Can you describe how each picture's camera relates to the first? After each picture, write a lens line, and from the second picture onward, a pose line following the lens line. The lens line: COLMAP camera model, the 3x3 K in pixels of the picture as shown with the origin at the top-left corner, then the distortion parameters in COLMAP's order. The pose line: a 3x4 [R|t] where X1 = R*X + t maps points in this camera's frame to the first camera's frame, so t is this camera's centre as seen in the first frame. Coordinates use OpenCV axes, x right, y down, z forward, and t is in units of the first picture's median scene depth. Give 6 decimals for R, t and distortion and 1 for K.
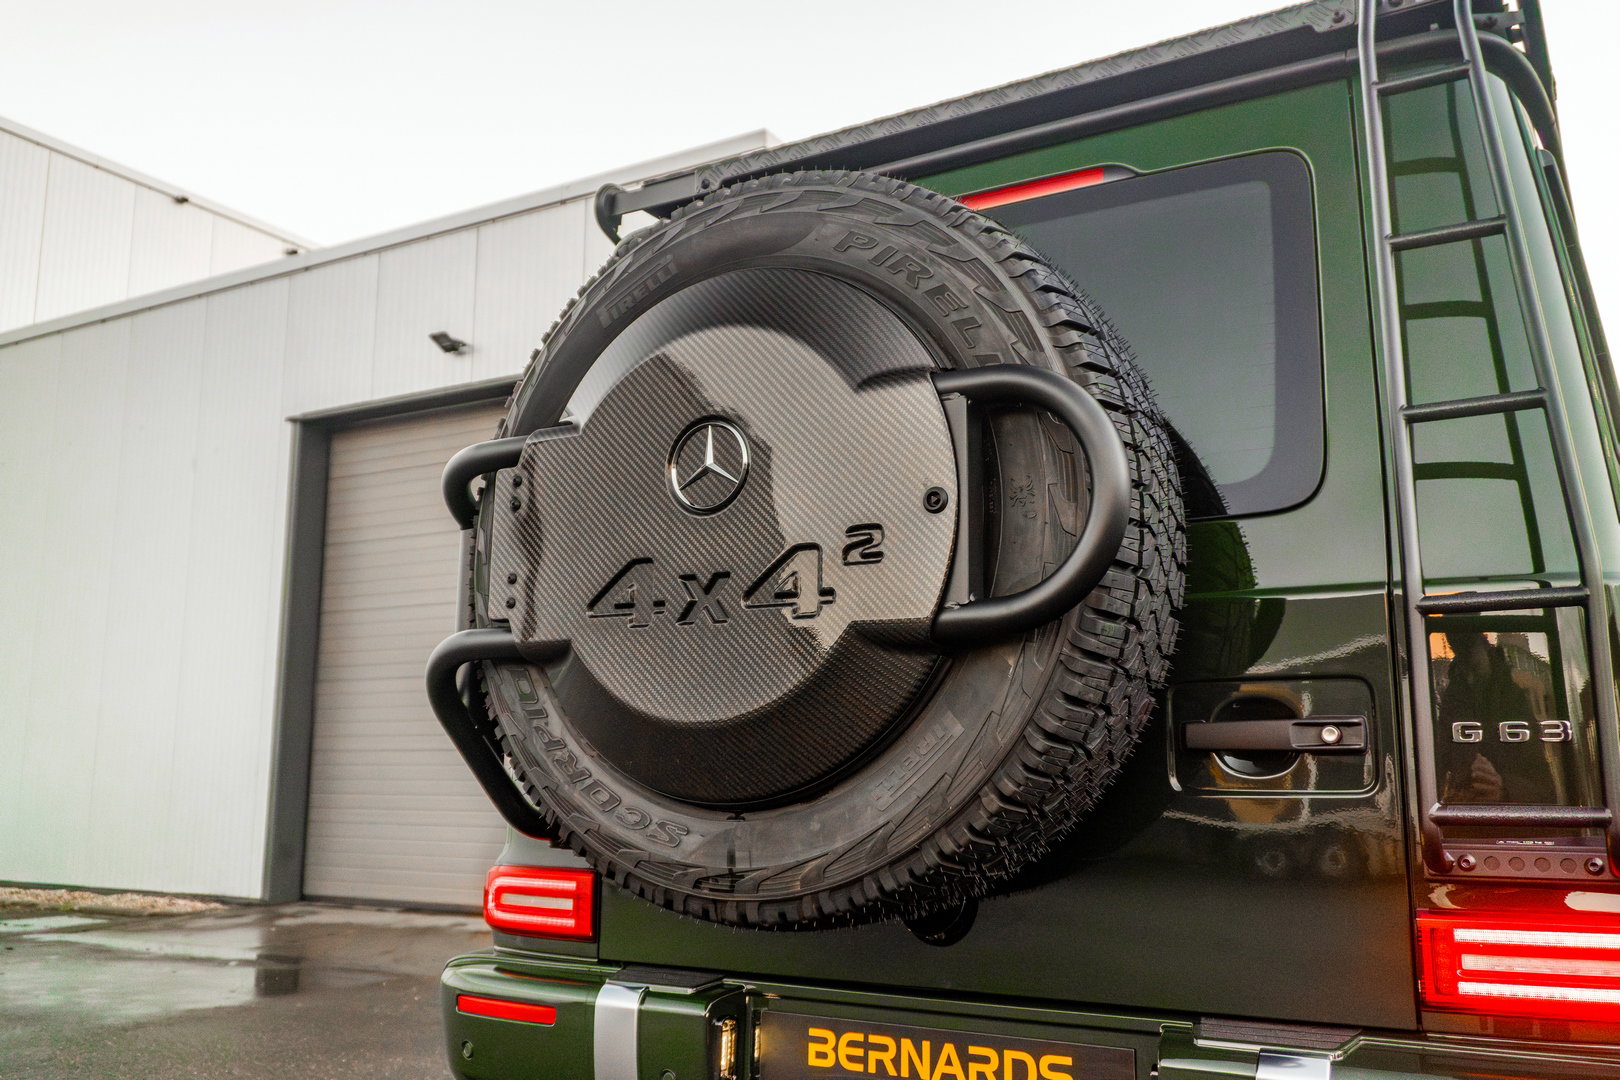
lens RADIAL K [[1357.2, 0, 820.0], [0, 1357.2, 532.5], [0, 0, 1]] dist [0.012463, -0.014348]
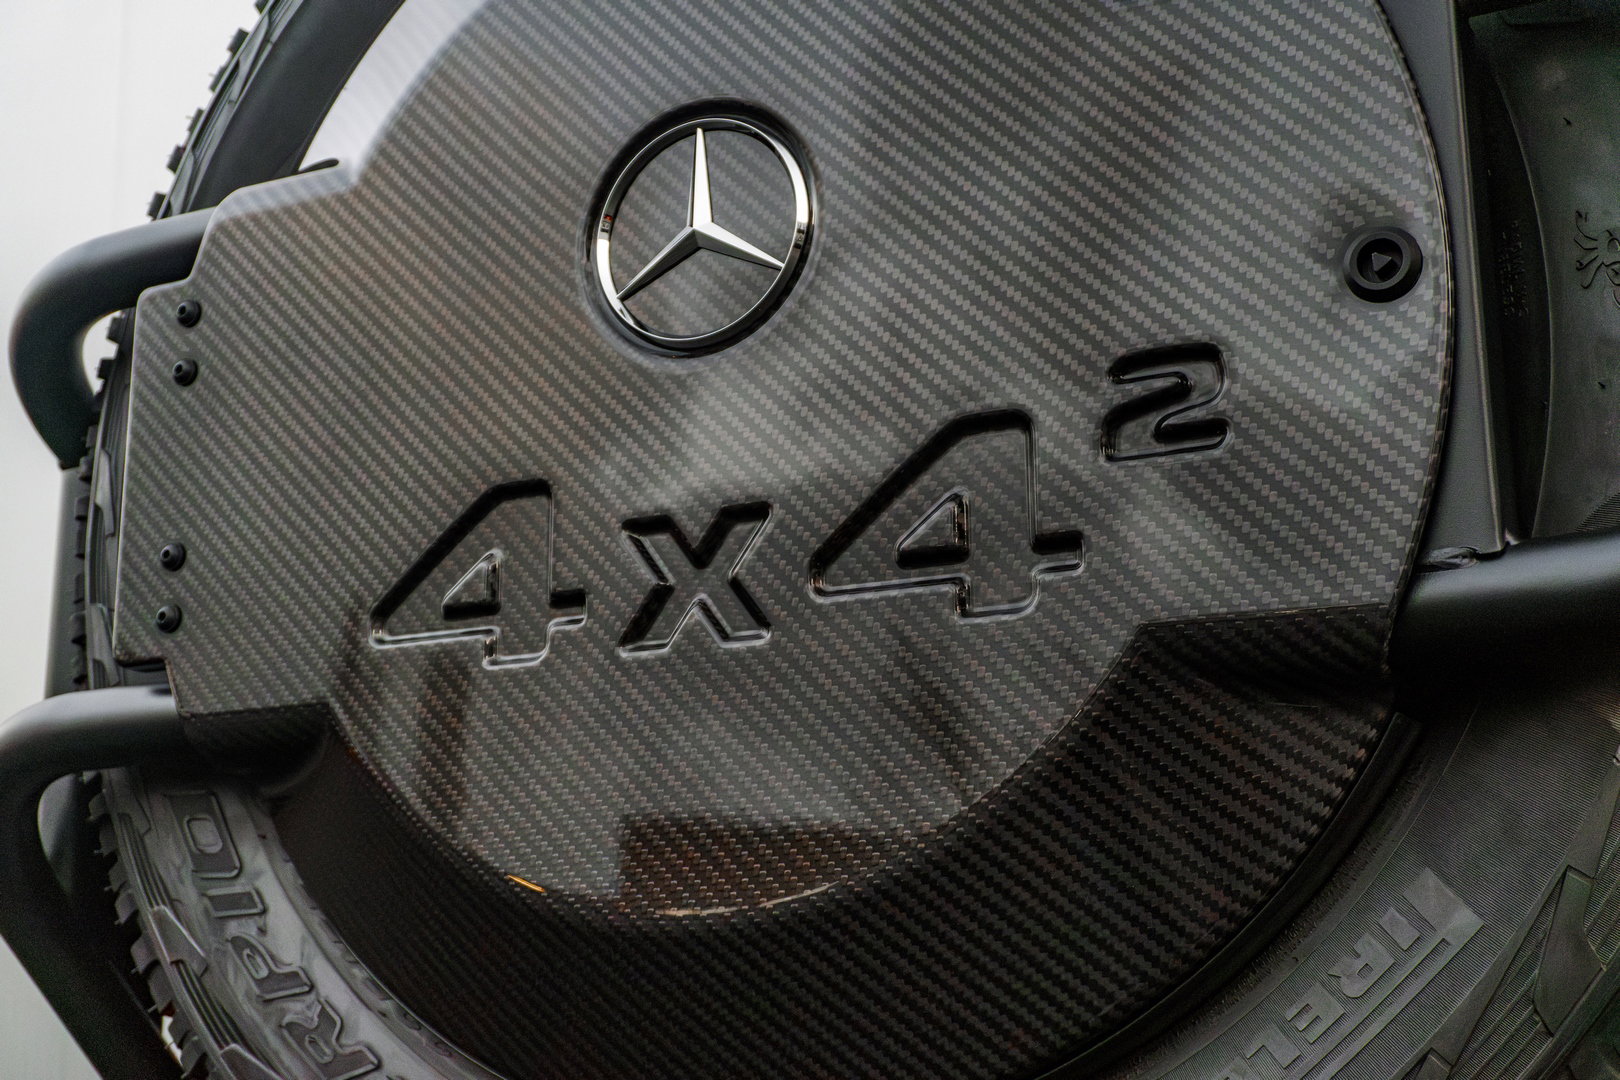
lens RADIAL K [[2063.8, 0, 800.5], [0, 2063.8, 537.6], [0, 0, 1]] dist [-0.004852, 0.000000]
pose [[0.998573, -0.007018, 0.052946, -0.079589], [0.009654, 0.998718, -0.049695, 0.060607], [-0.052529, 0.050135, 0.997360, 0.405448]]
